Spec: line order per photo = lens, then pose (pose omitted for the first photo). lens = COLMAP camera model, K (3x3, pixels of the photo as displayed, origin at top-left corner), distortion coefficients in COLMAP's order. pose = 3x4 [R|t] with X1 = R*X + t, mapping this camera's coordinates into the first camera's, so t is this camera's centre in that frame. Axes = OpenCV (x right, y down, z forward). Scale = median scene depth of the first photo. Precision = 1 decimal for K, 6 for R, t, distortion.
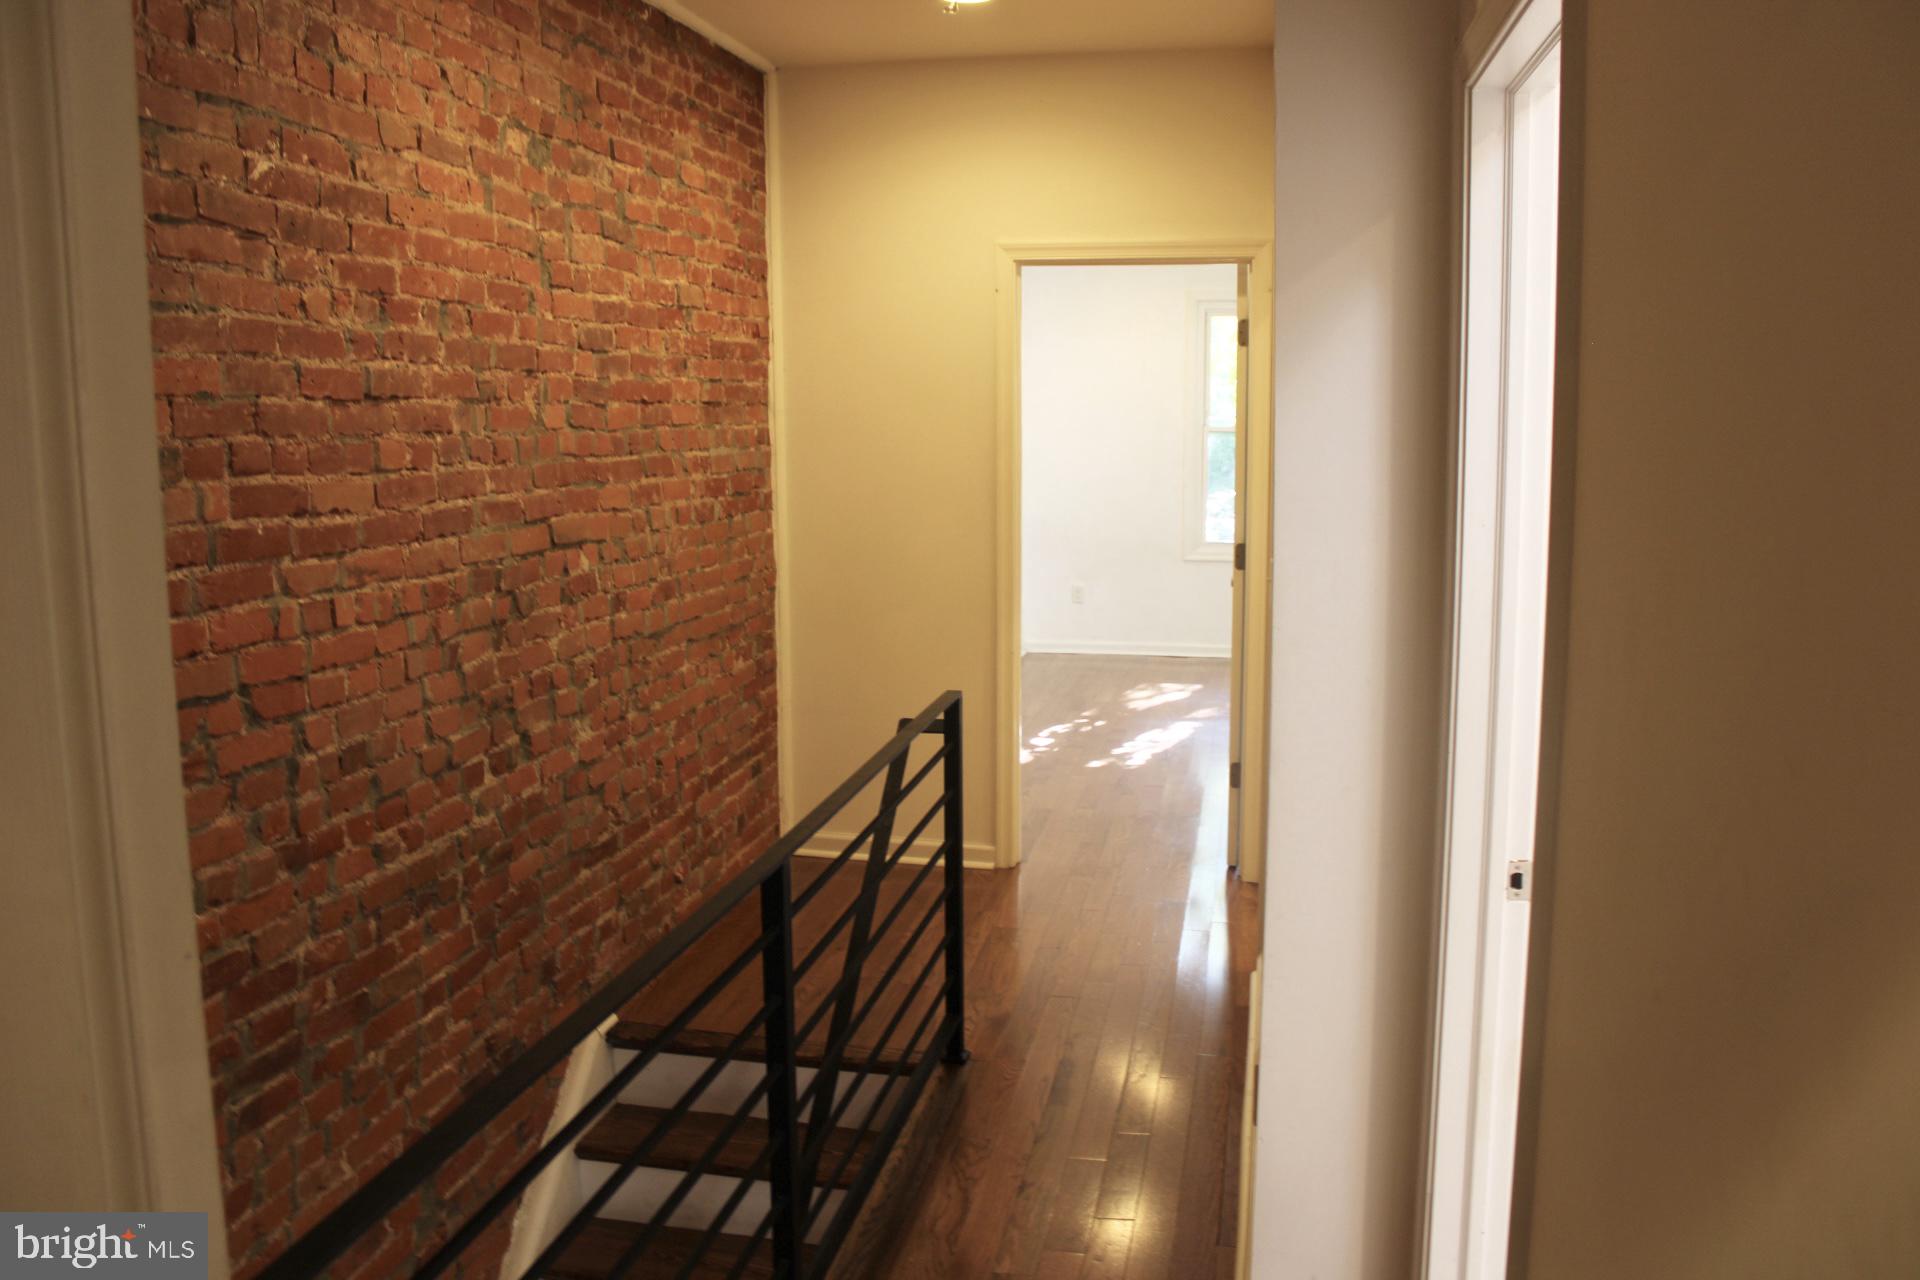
lens RADIAL K [[1587.4, 0, 966.9], [0, 1587.4, 631.4], [0, 0, 1]] dist [-0.158899, 0.138502]
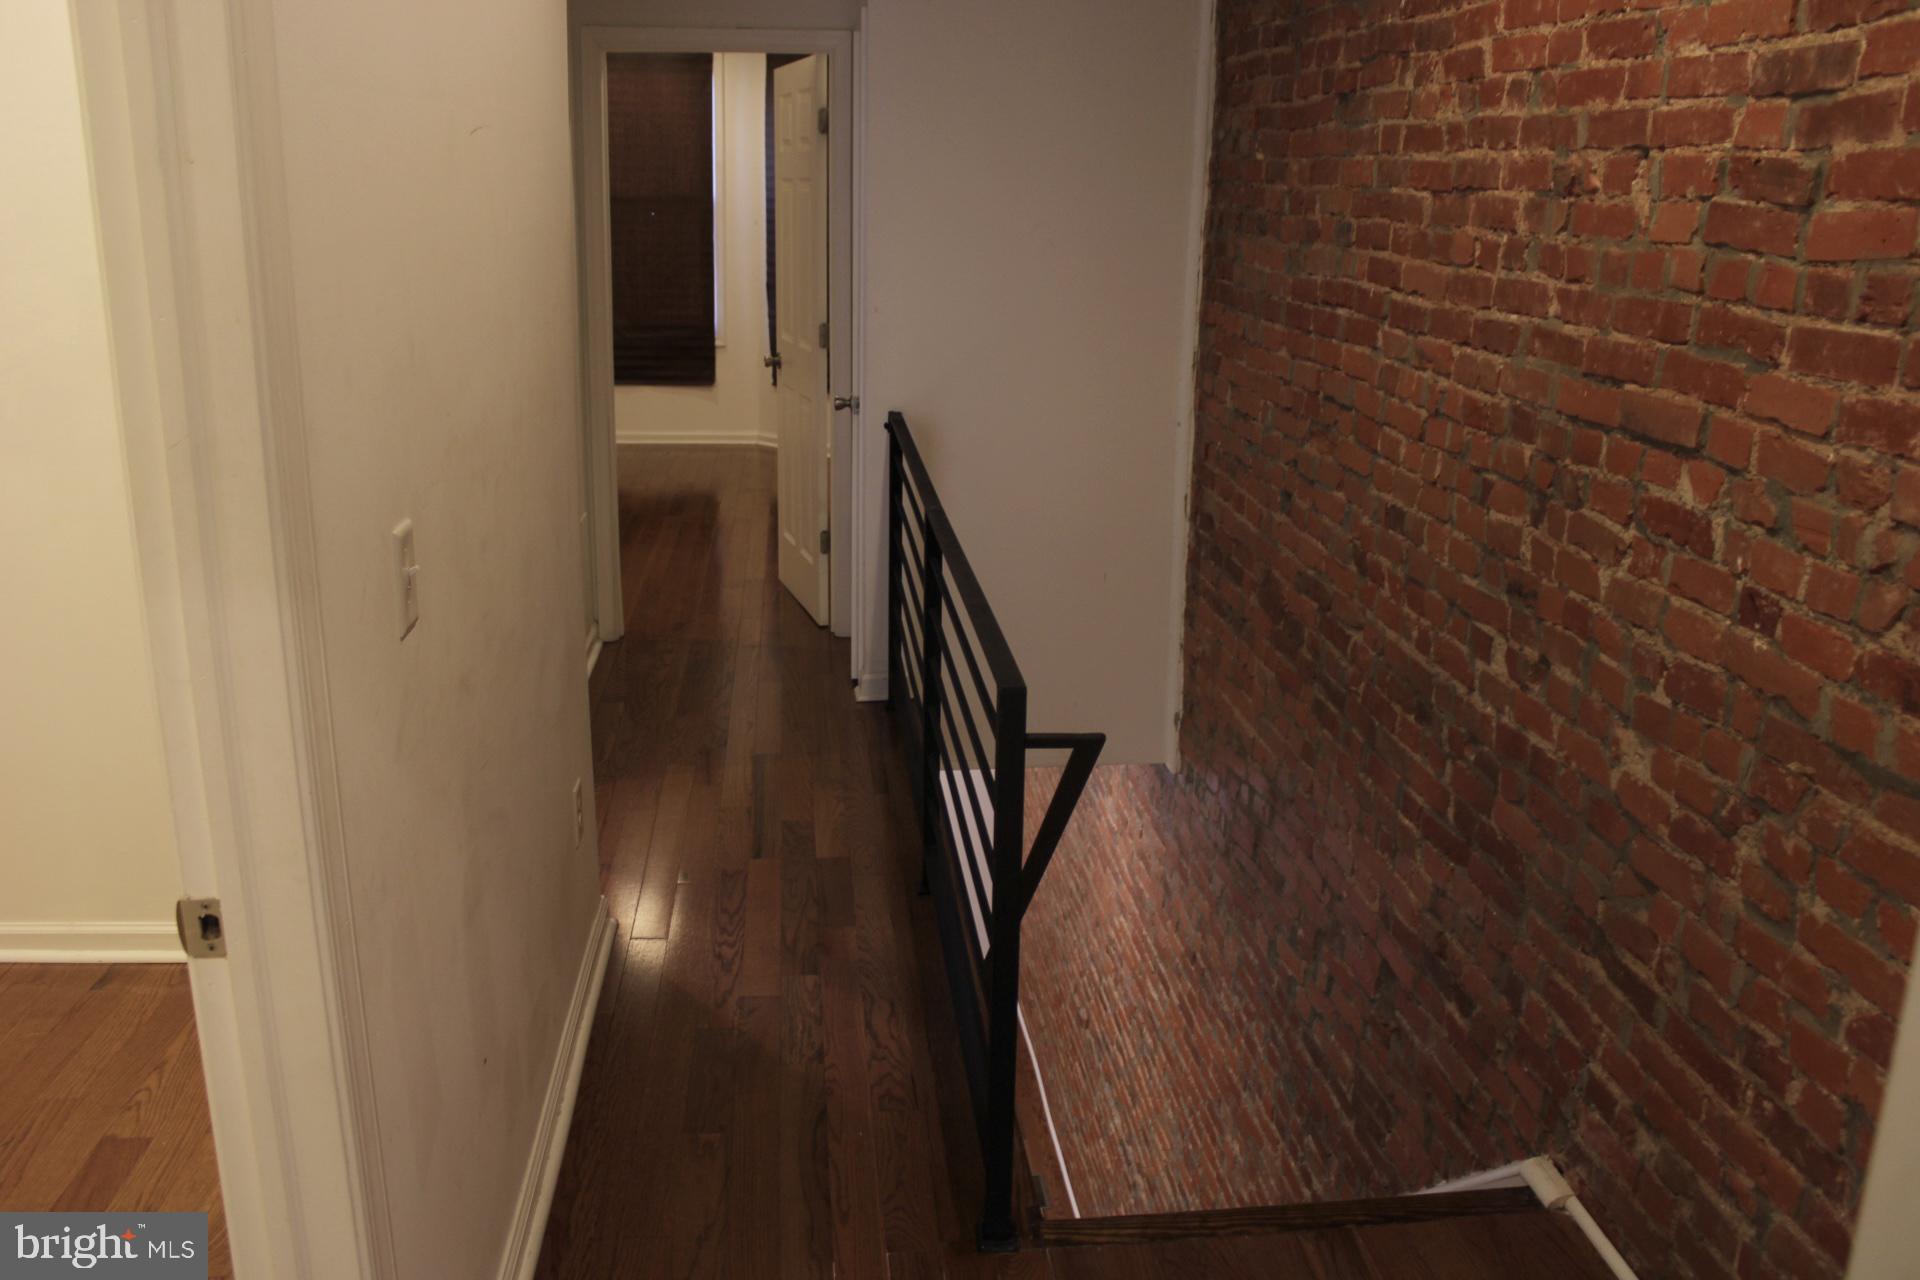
lens RADIAL K [[1587.4, 0, 966.9], [0, 1587.4, 631.4], [0, 0, 1]] dist [-0.158899, 0.138502]
pose [[-0.955265, 0.064895, -0.288544, 0.198331], [-0.057417, 0.916374, 0.396184, -0.238217], [0.290124, 0.395028, -0.871654, 1.690301]]
